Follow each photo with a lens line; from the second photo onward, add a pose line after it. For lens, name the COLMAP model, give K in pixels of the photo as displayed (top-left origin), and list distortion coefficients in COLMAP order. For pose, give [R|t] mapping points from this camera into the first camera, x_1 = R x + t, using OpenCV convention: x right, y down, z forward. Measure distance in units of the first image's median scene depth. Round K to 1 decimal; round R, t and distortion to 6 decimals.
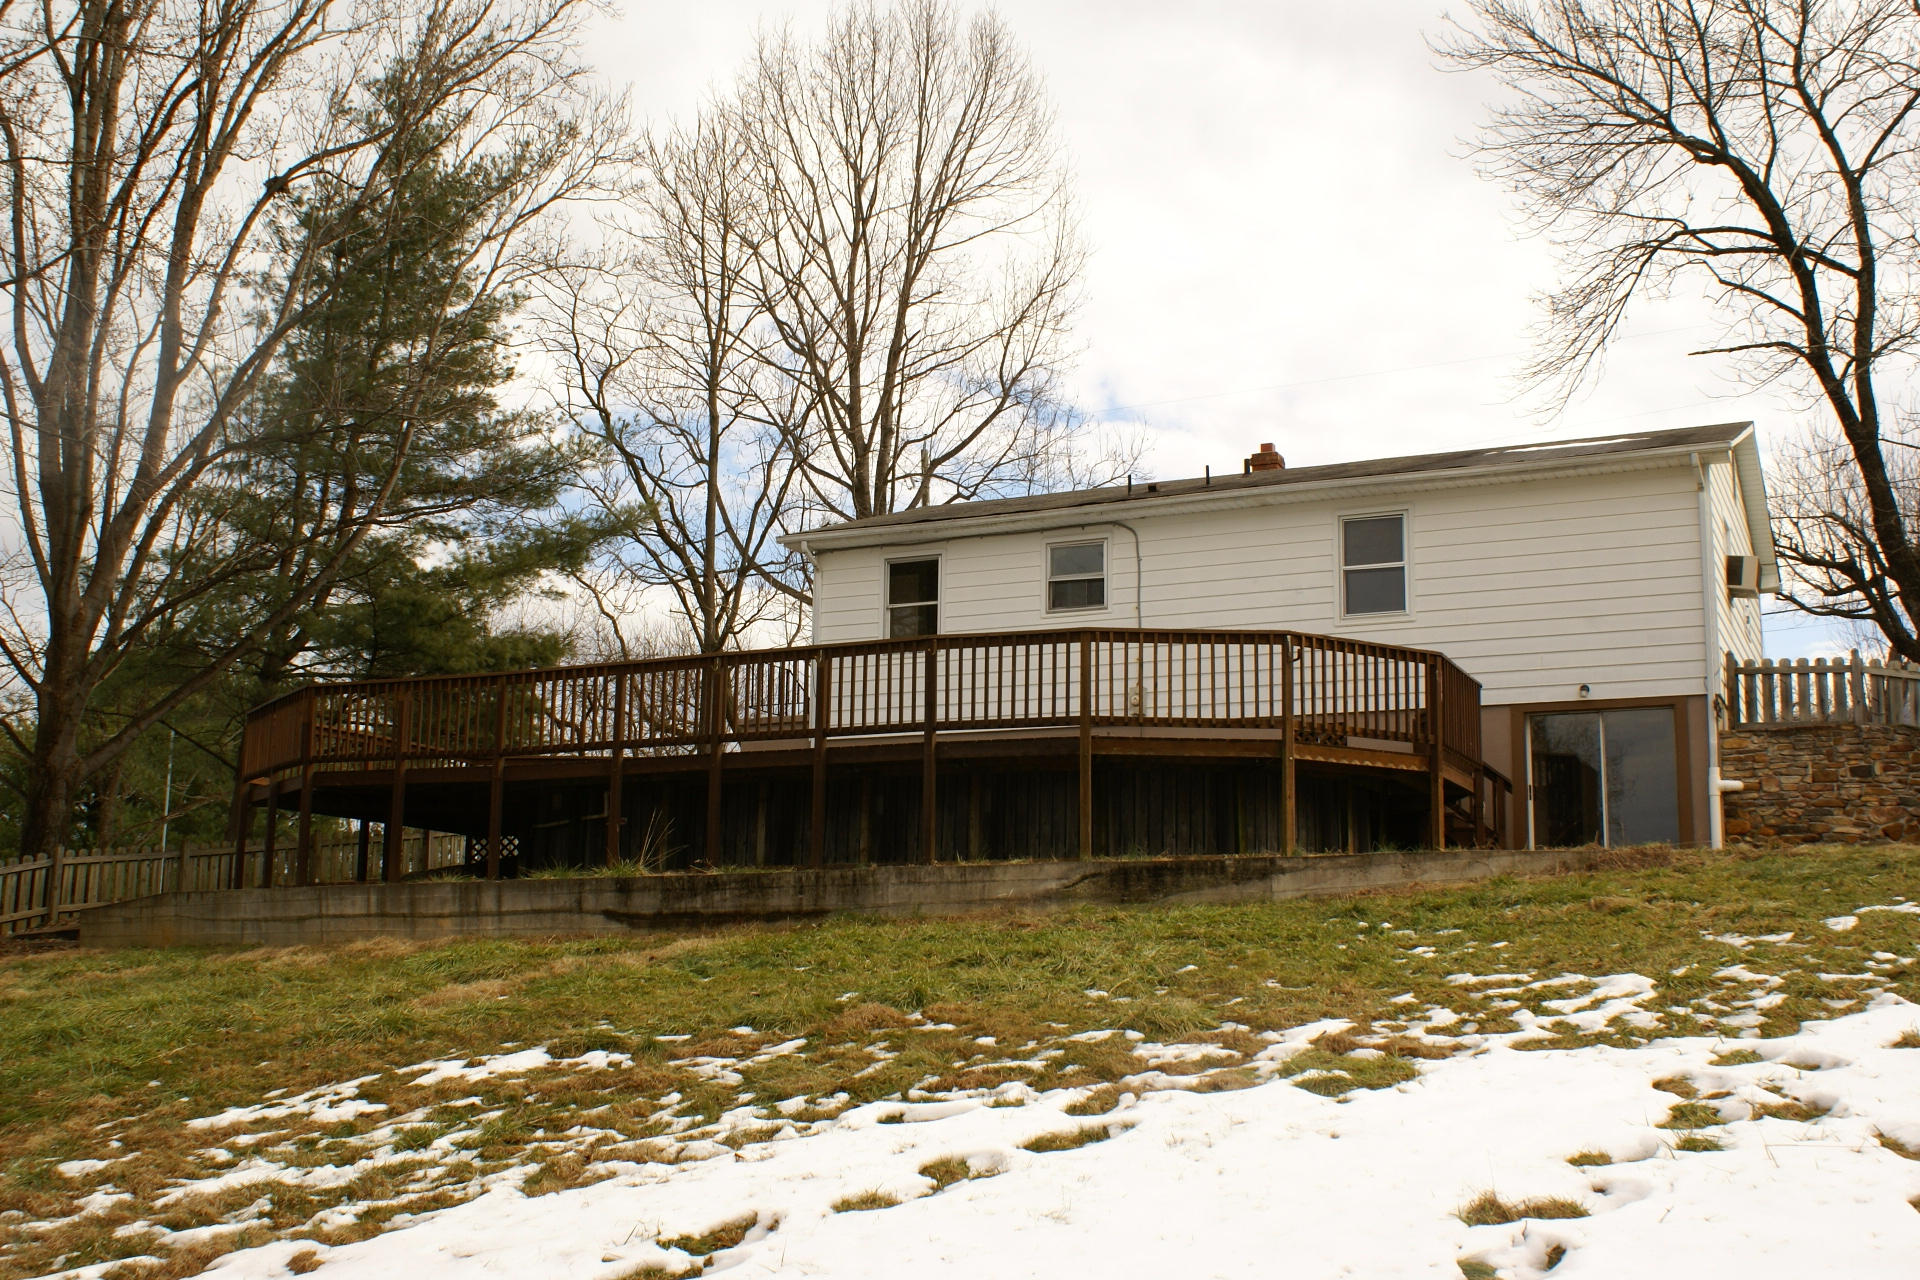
lens RADIAL K [[2044.9, 0, 960.0], [0, 2044.9, 640.0], [0, 0, 1]] dist [-0.136626, 0.206342]
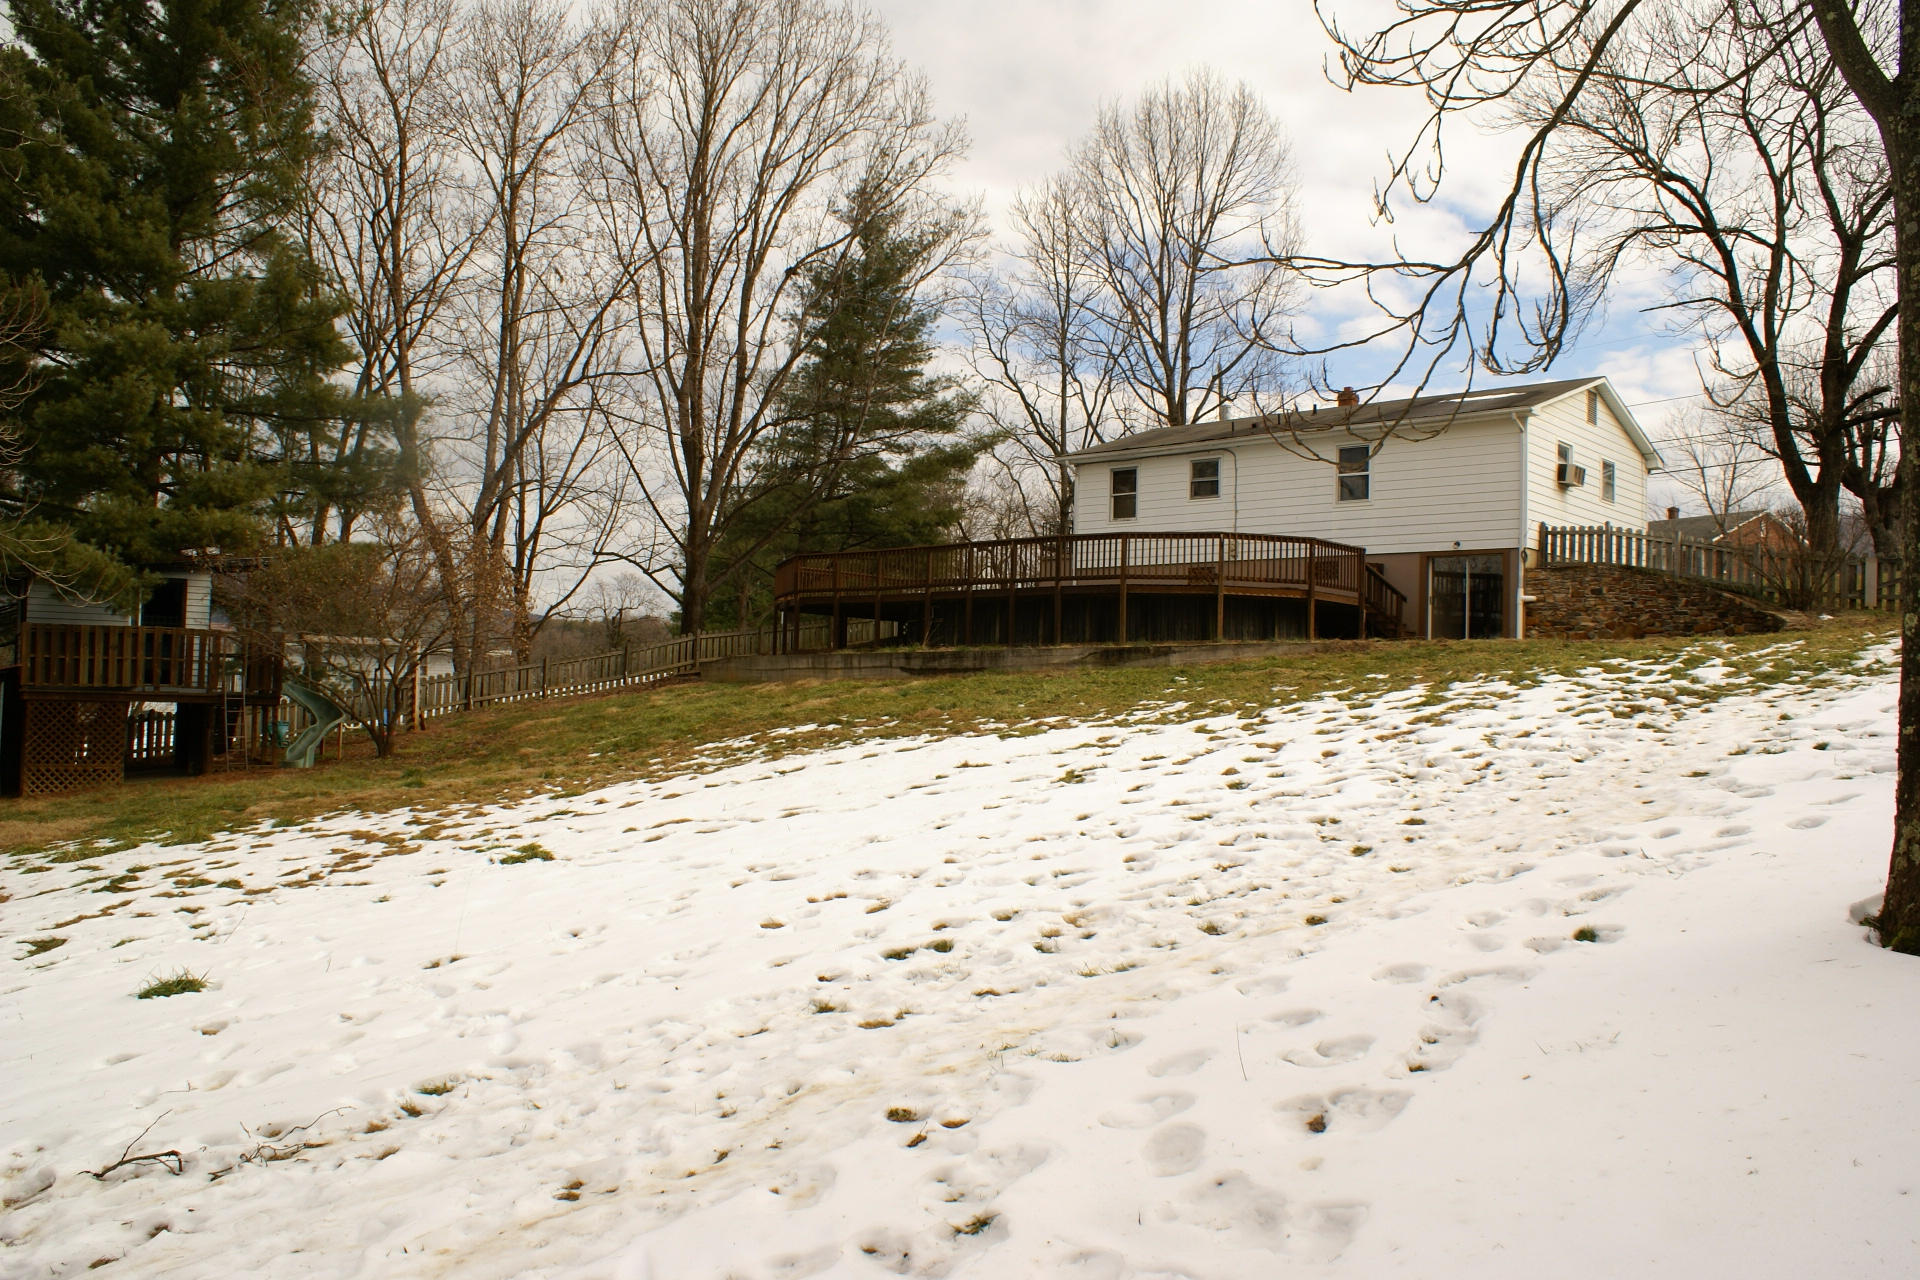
lens RADIAL K [[1571.4, 0, 960.0], [0, 1571.4, 640.0], [0, 0, 1]] dist [-0.099927, 0.003677]
pose [[0.955297, 0.000182, -0.295647, 0.258920], [0.038519, 0.991400, 0.125073, -0.071326], [0.293127, -0.130870, 0.947074, -0.398231]]
